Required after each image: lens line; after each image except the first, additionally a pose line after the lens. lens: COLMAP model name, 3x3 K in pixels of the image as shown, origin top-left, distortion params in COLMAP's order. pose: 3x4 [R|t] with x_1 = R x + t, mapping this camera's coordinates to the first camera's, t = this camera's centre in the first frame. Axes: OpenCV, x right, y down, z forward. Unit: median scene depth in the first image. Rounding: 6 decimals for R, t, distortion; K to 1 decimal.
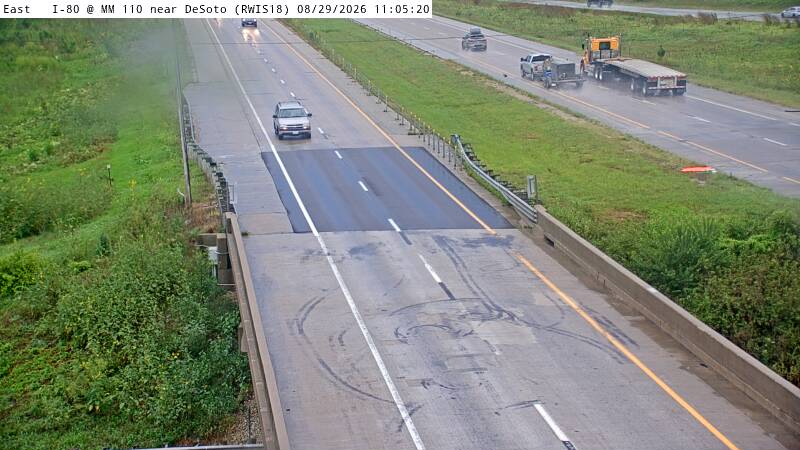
lens RADIAL K [[622.9, 0, 399.4], [0, 622.9, 229.0], [0, 0, 1]] dist [-0.133876, 0.071432]
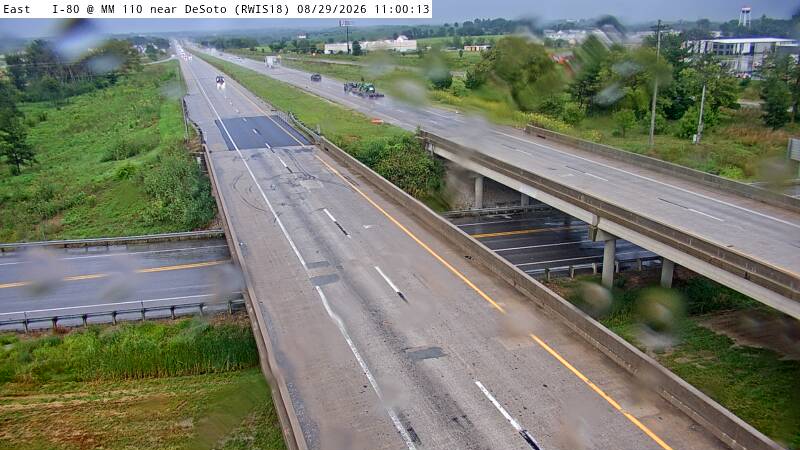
lens RADIAL K [[622.9, 0, 399.4], [0, 622.9, 229.0], [0, 0, 1]] dist [-0.133876, 0.071432]
pose [[0.978360, -0.063791, 0.196829, -0.000373], [0.037177, 0.990002, 0.136064, 0.008044], [-0.203541, -0.125802, 0.970950, -1.758861]]
